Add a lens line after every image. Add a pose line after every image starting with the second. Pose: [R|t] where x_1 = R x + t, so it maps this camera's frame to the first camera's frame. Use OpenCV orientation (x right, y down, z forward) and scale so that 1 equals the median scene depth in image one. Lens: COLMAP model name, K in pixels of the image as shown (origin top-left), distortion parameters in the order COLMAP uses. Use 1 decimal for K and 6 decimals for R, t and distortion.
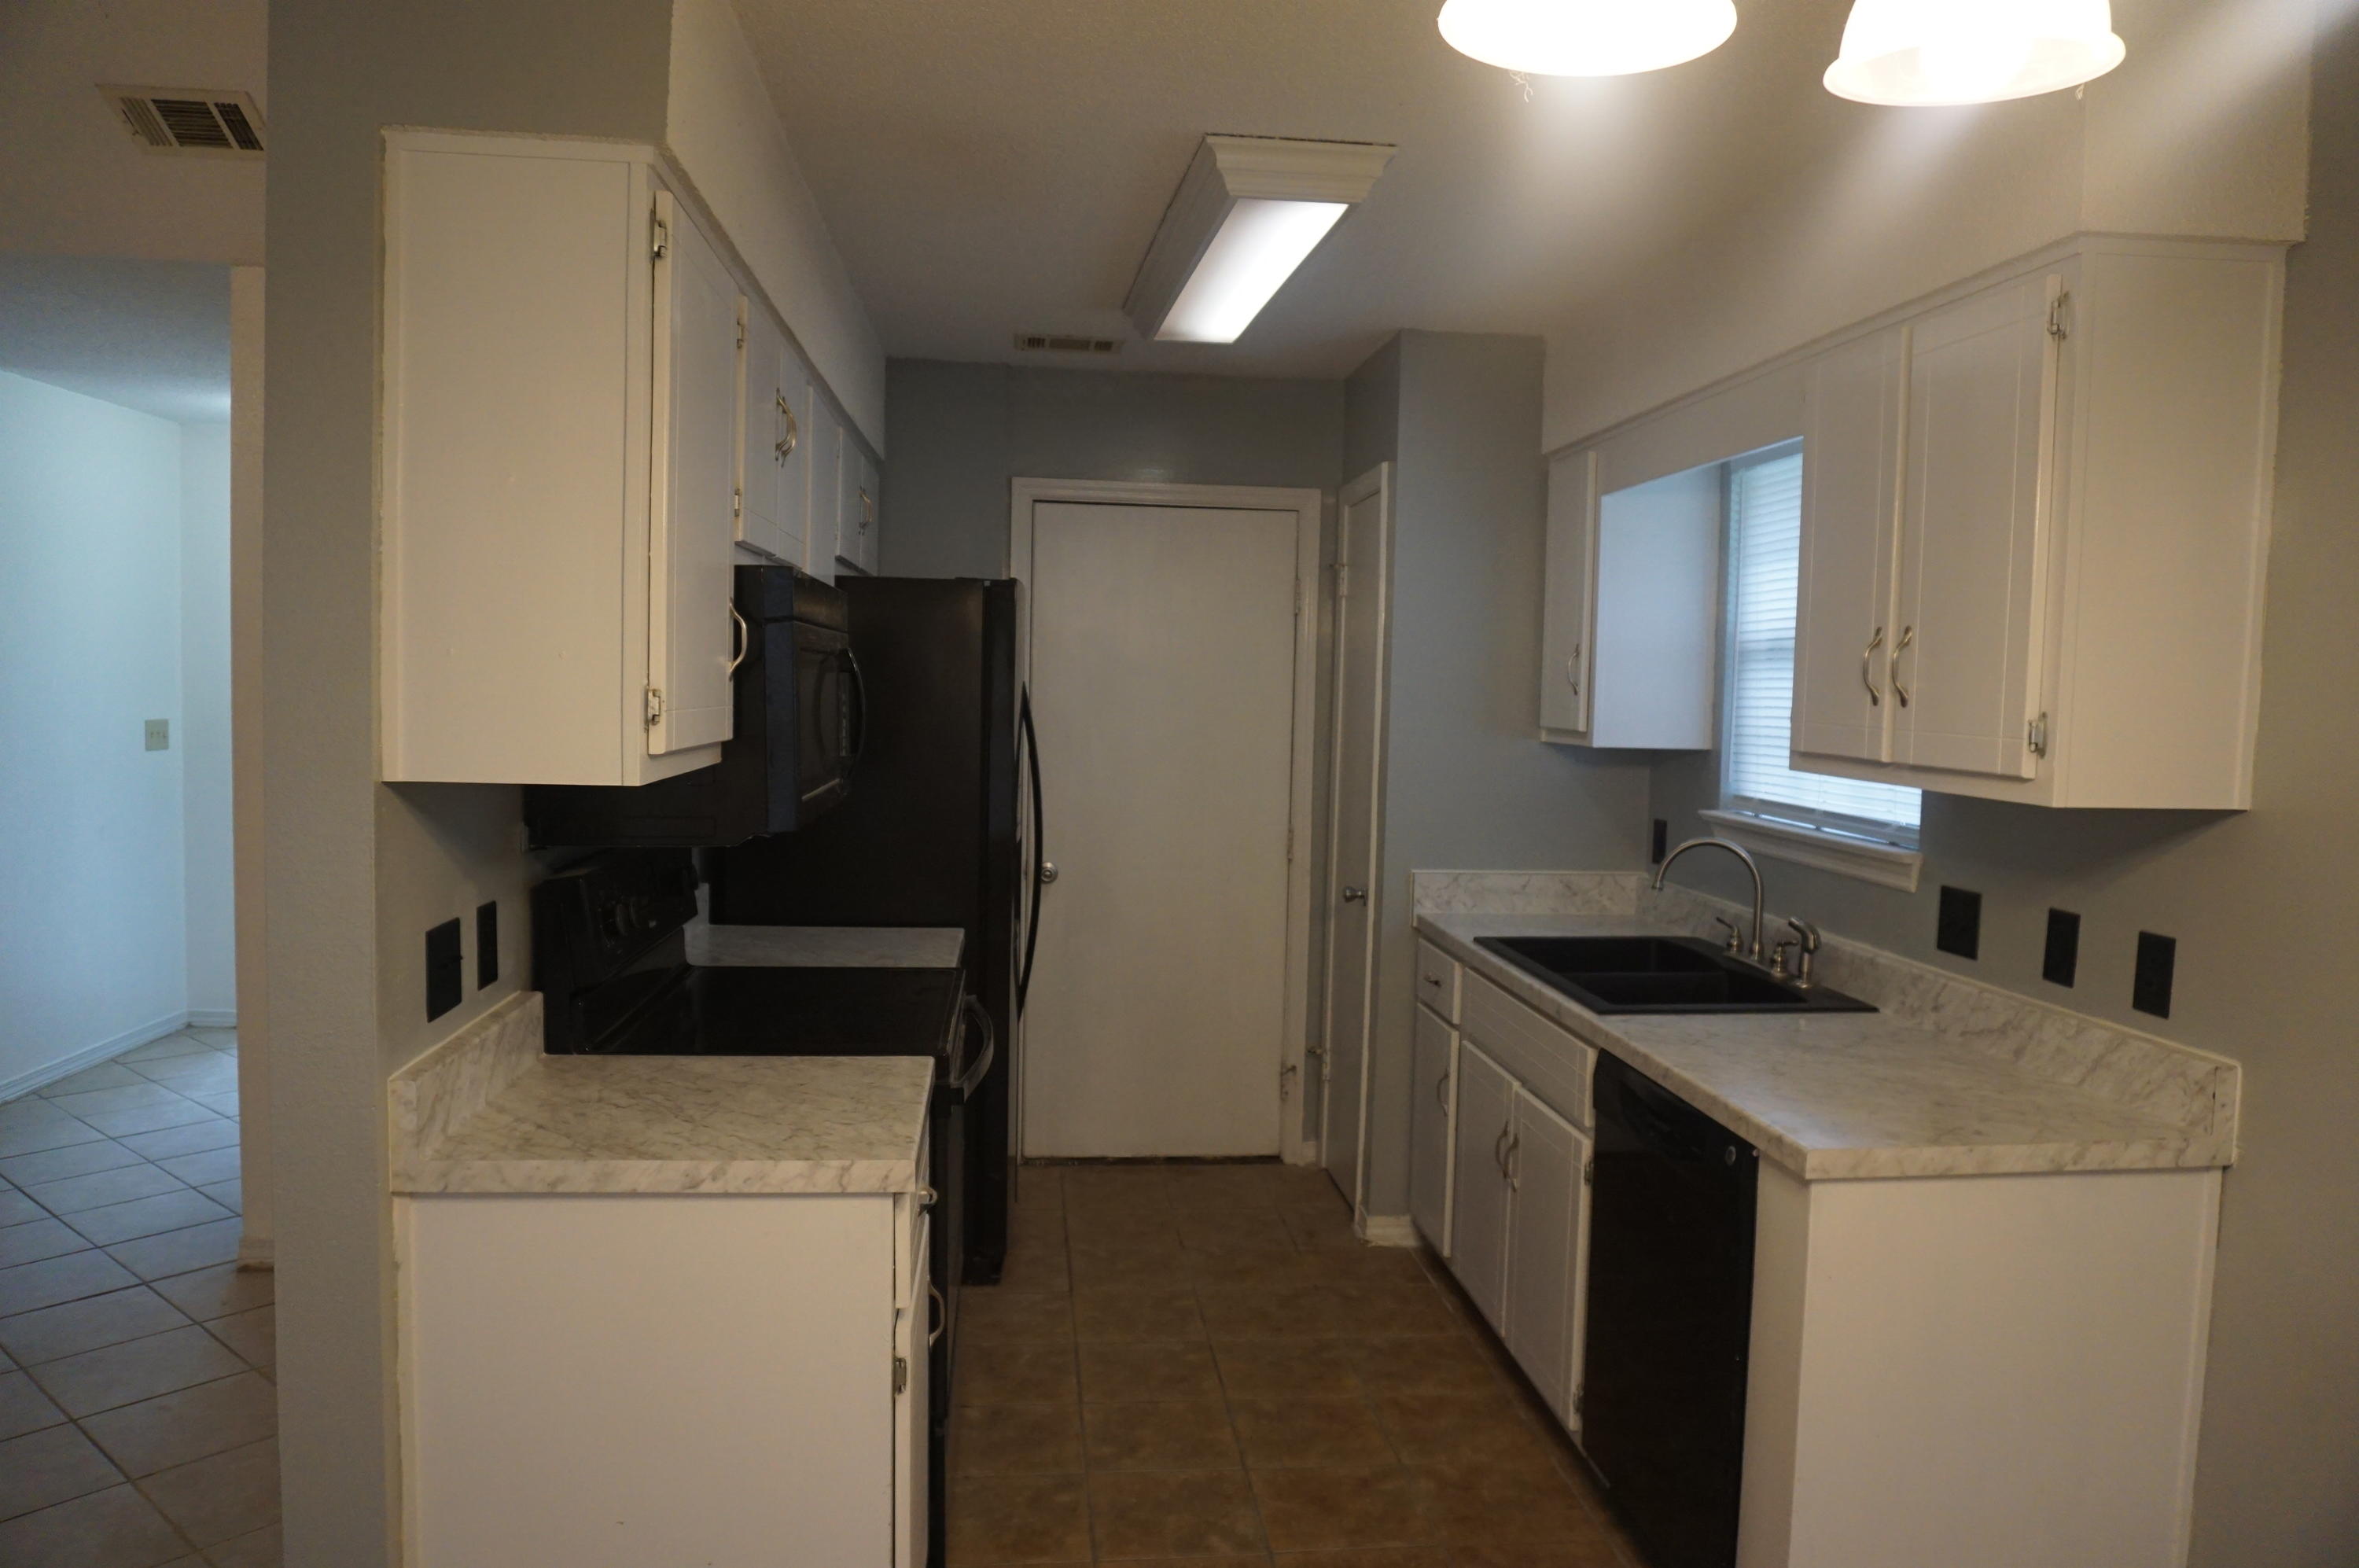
lens RADIAL K [[1573.9, 0, 1179.5], [0, 1573.9, 784.0], [0, 0, 1]] dist [-0.078962, 0.033954]
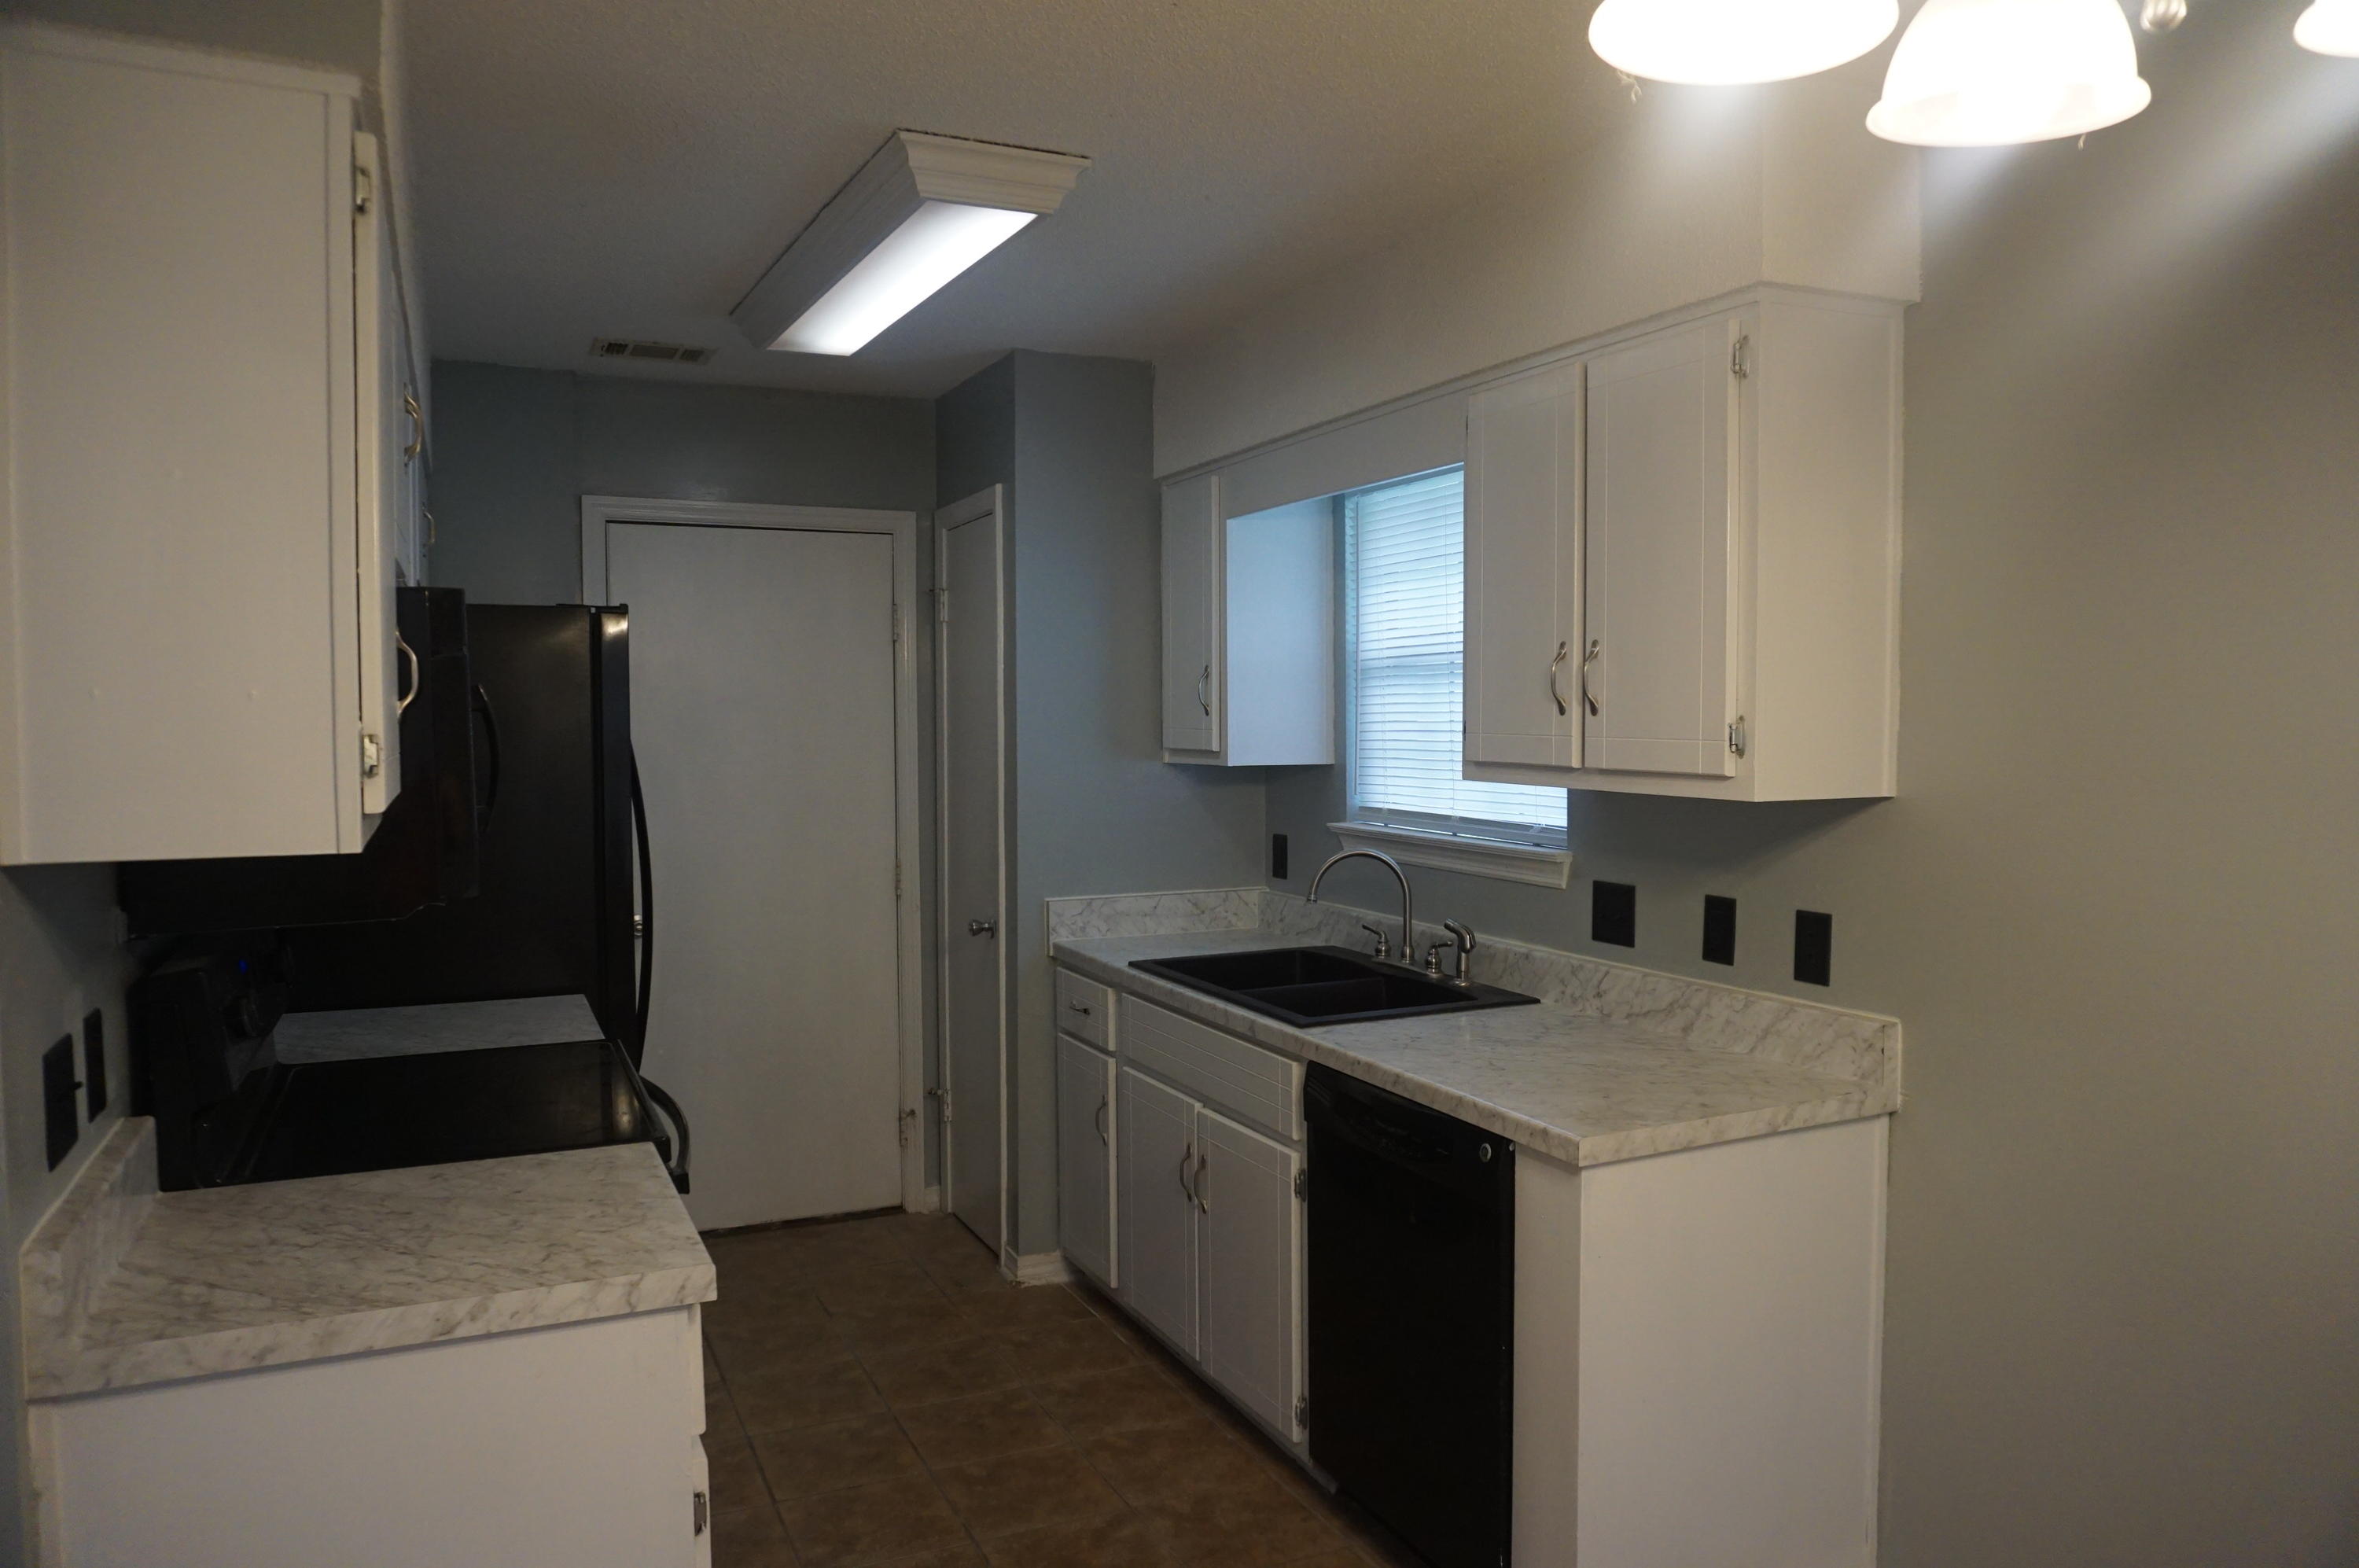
lens RADIAL K [[1575.3, 0, 1179.5], [0, 1575.3, 784.0], [0, 0, 1]] dist [-0.071886, 0.034590]
pose [[0.944134, -0.041212, 0.326975, -0.144085], [0.047064, 0.998842, -0.010005, -0.004605], [-0.326184, 0.024835, 0.944980, 0.063255]]
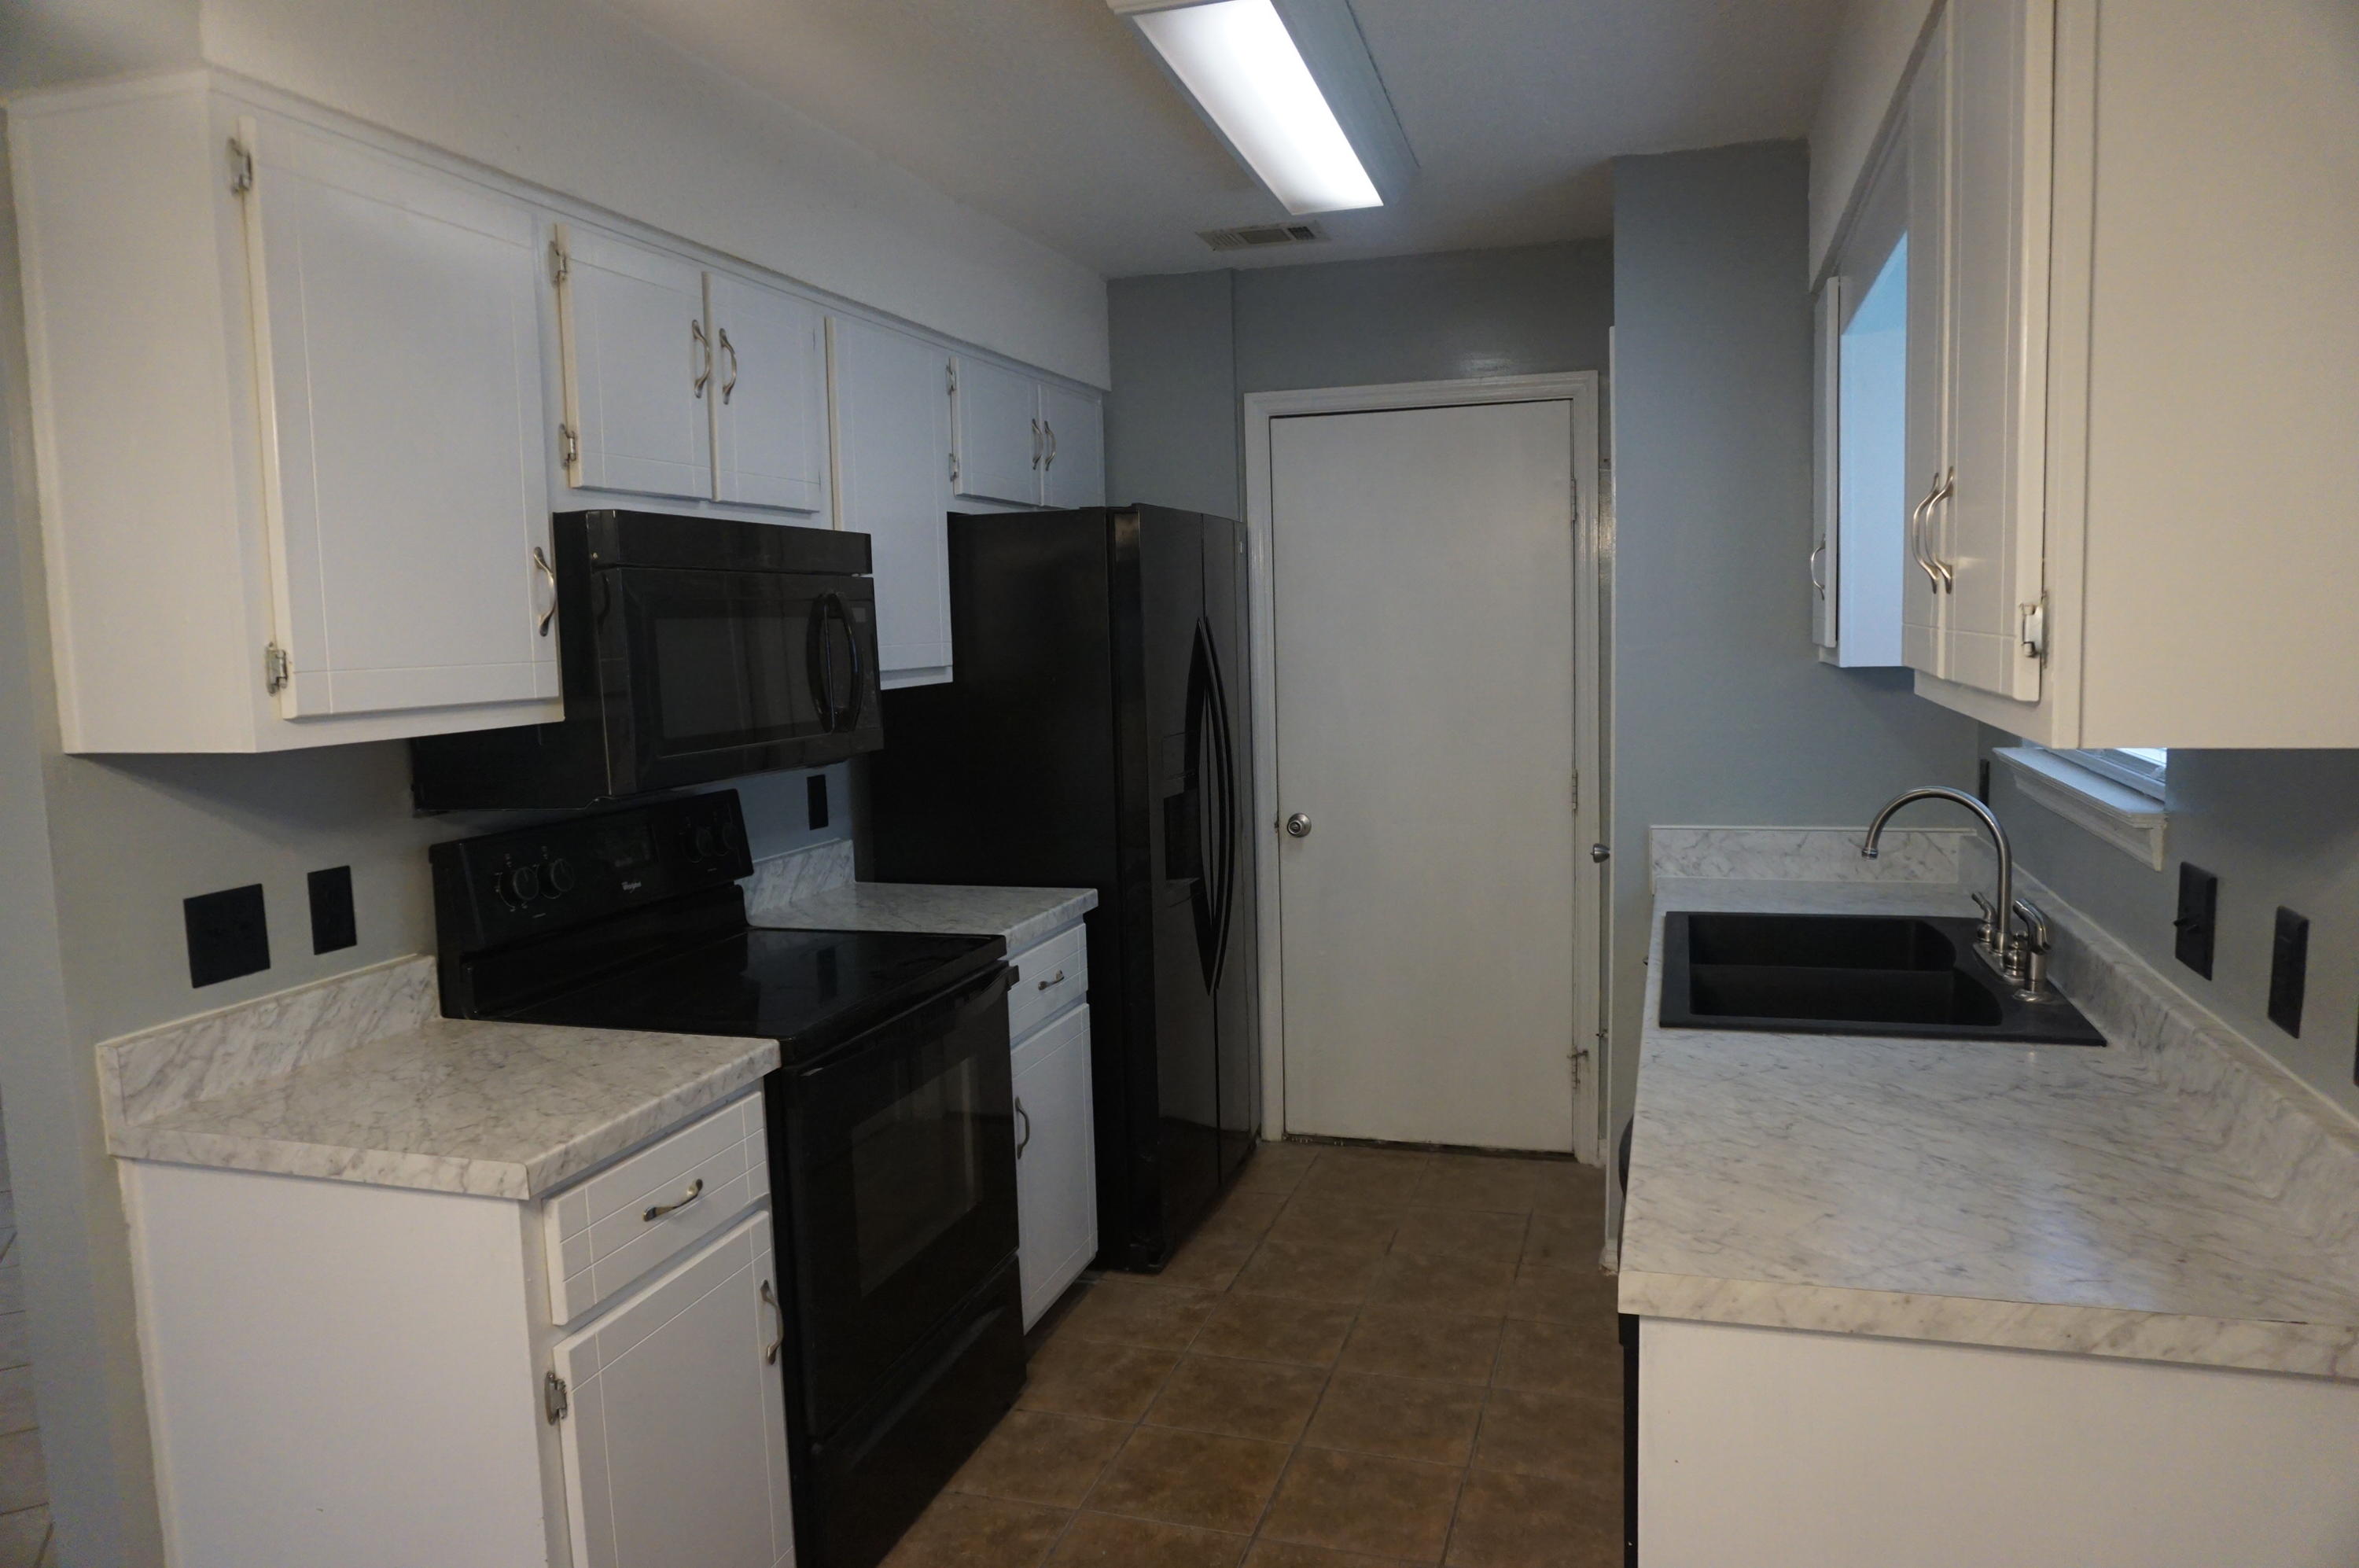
lens RADIAL K [[1568.6, 0, 1179.5], [0, 1568.6, 784.0], [0, 0, 1]] dist [-0.056103, 0.031164]
pose [[0.916756, -0.008593, -0.399355, 0.388683], [0.023881, 0.999159, 0.033323, 0.000848], [0.398733, -0.040087, 0.916191, 0.249889]]
